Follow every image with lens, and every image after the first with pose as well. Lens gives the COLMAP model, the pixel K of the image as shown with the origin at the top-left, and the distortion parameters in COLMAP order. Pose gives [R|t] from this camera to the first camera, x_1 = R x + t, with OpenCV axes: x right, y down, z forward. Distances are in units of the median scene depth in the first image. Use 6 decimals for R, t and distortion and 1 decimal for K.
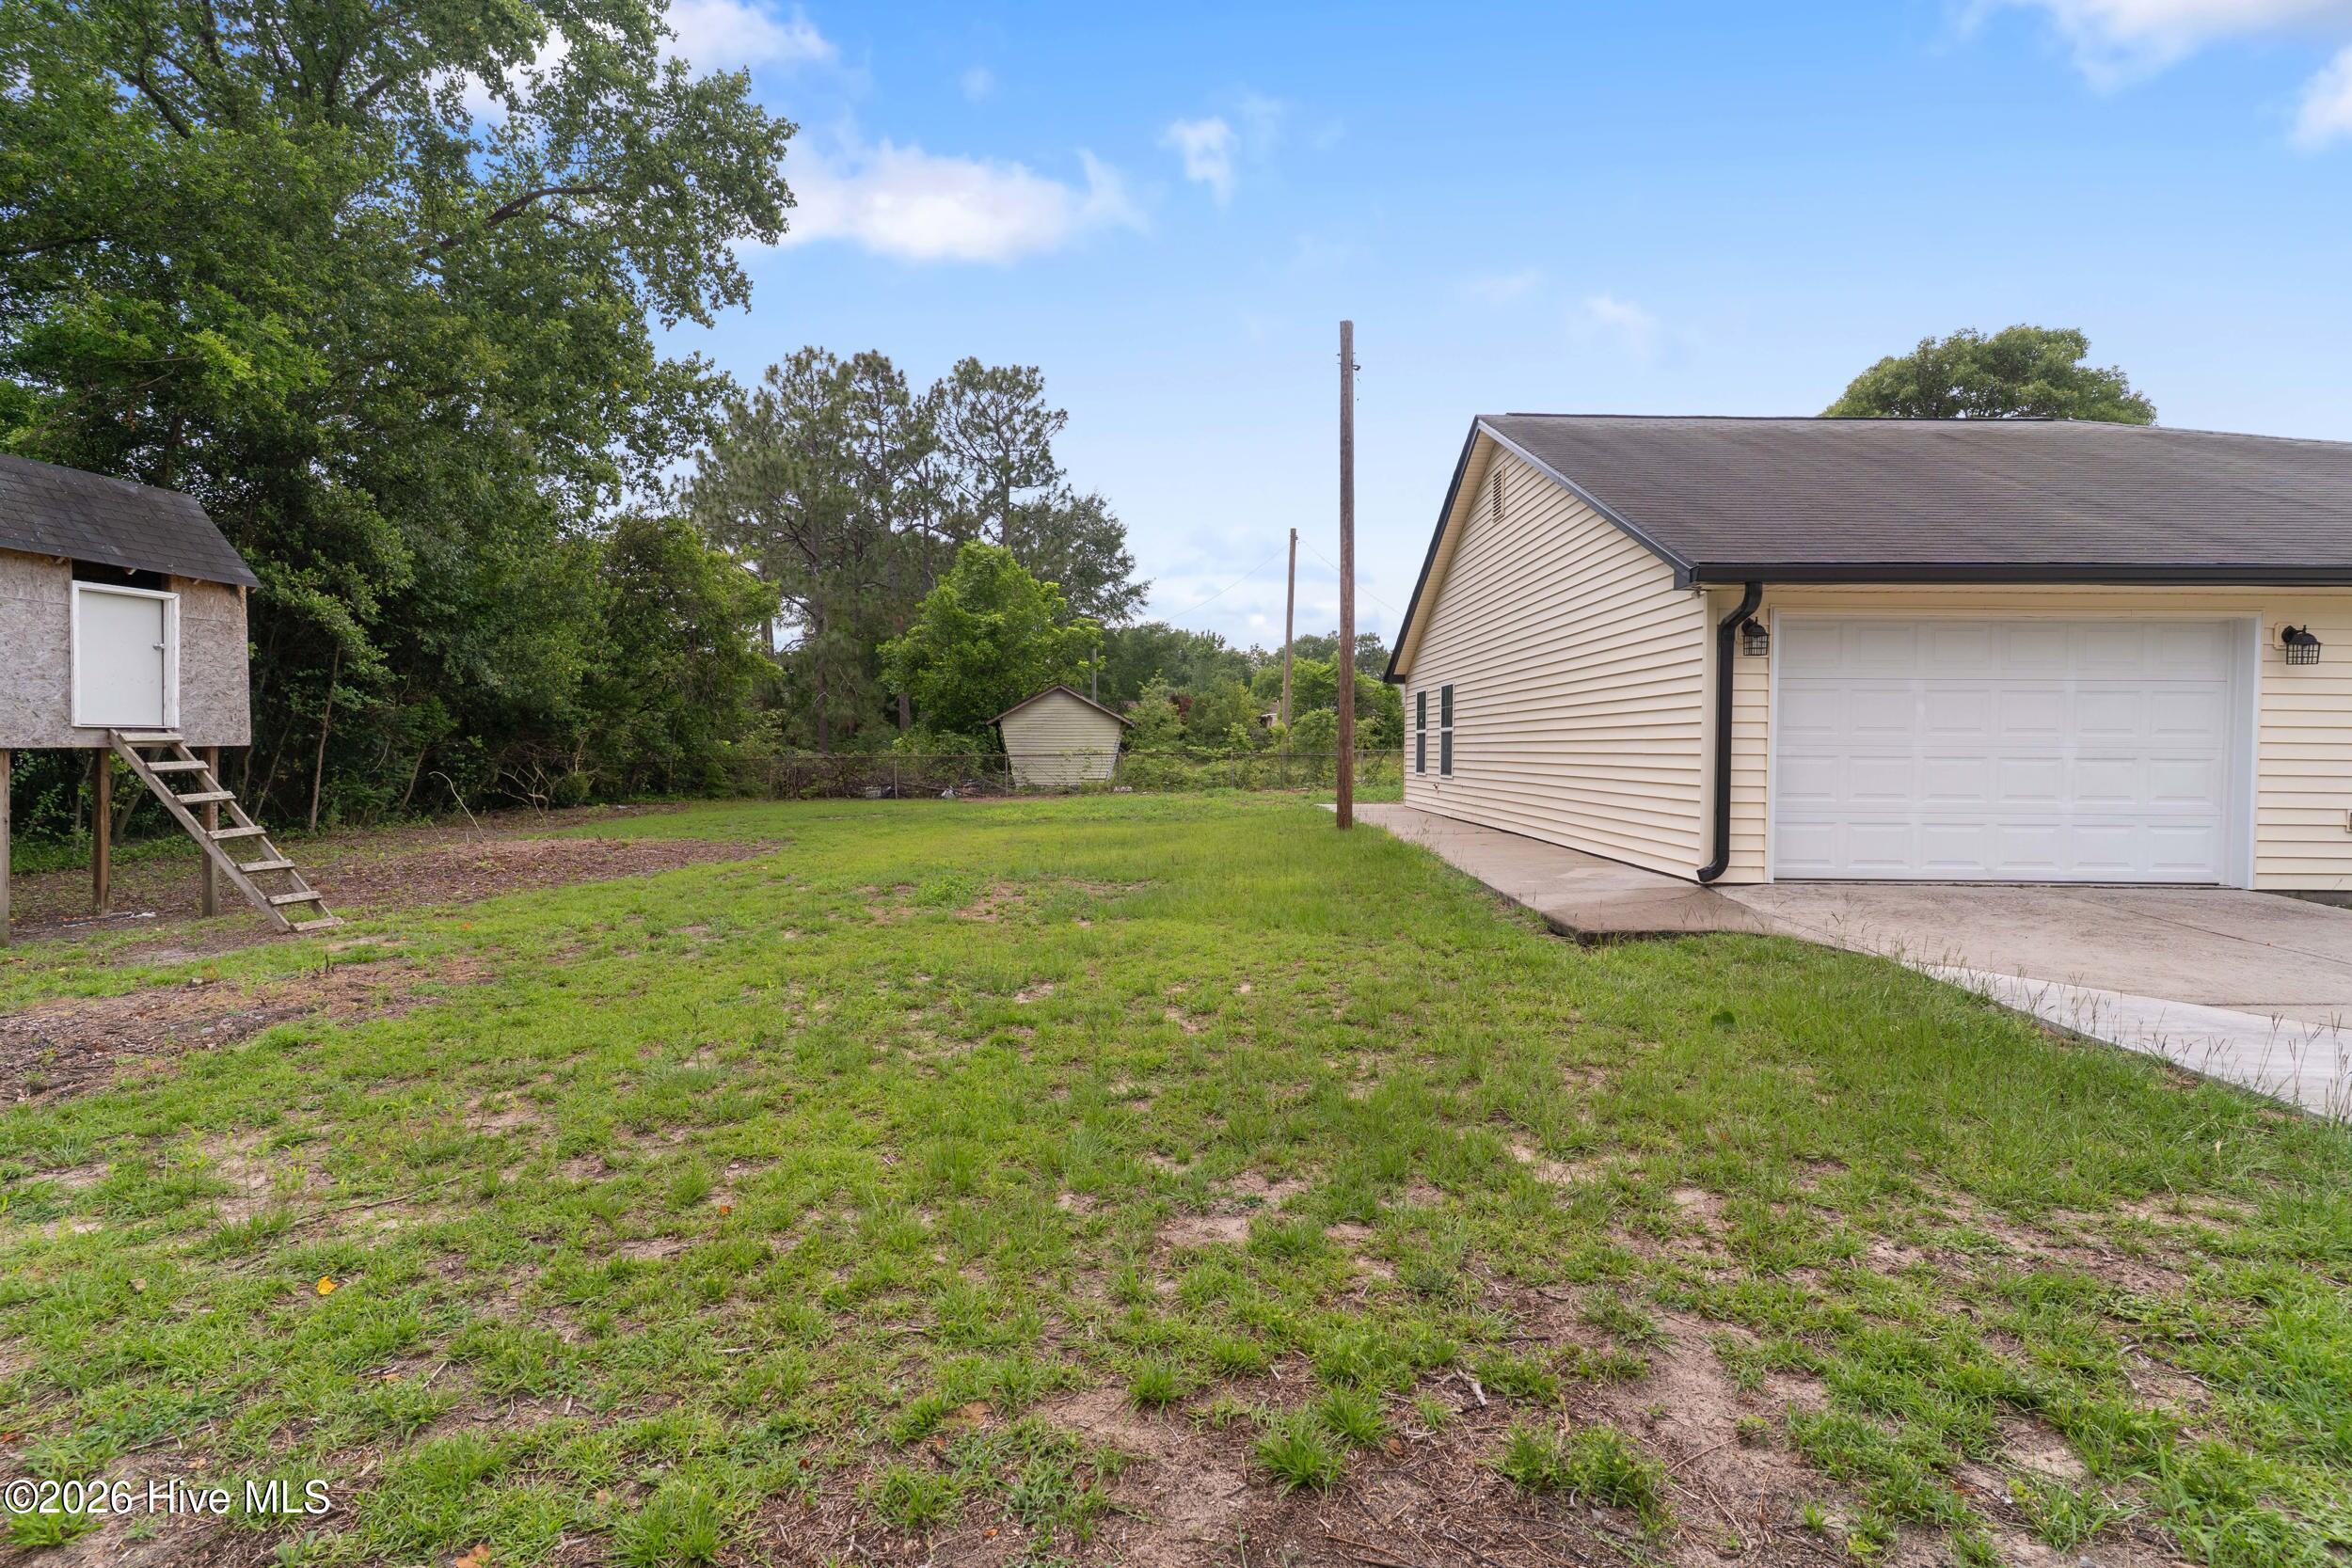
lens RADIAL K [[1141.1, 0, 1157.0], [0, 1141.1, 765.1], [0, 0, 1]] dist [0.008136, -0.001783]
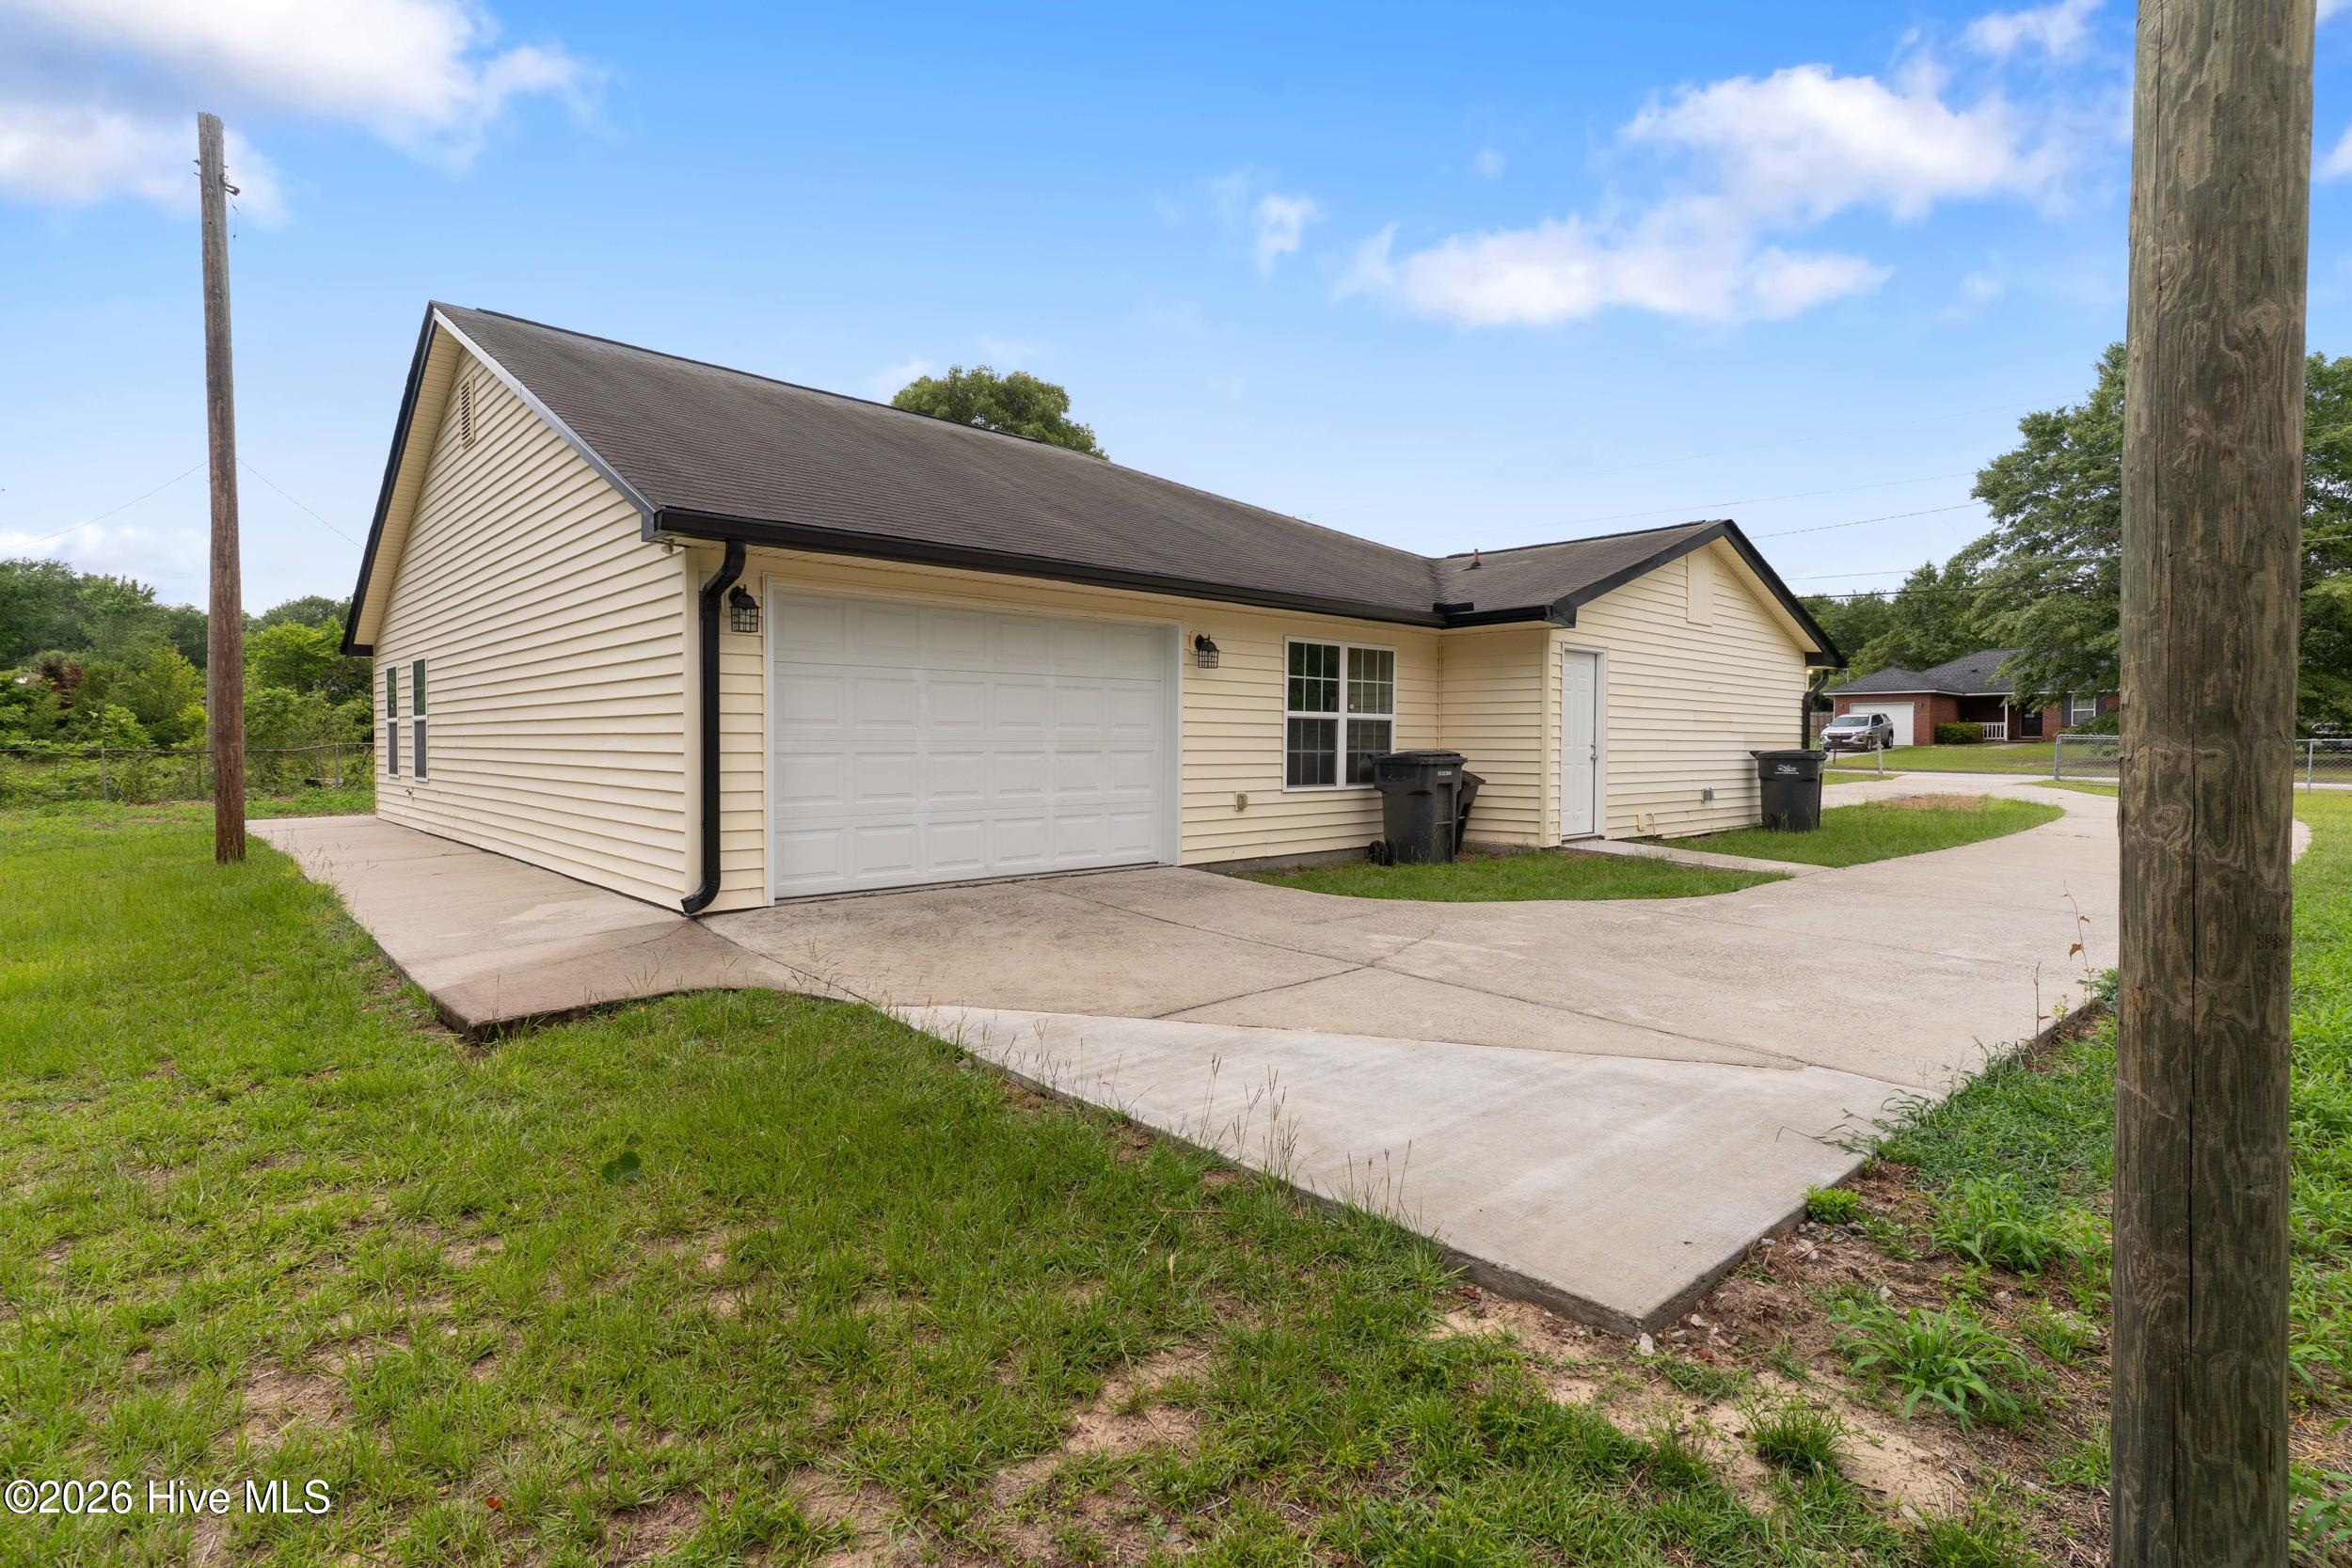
lens RADIAL K [[1089.7, 0, 1177.7], [0, 1089.7, 774.4], [0, 0, 1]] dist [0.001656, 0.000145]
pose [[0.718115, -0.029567, 0.695296, 0.196781], [0.014796, 0.999520, 0.027222, -0.010286], [-0.695767, -0.009261, 0.718208, 0.218356]]
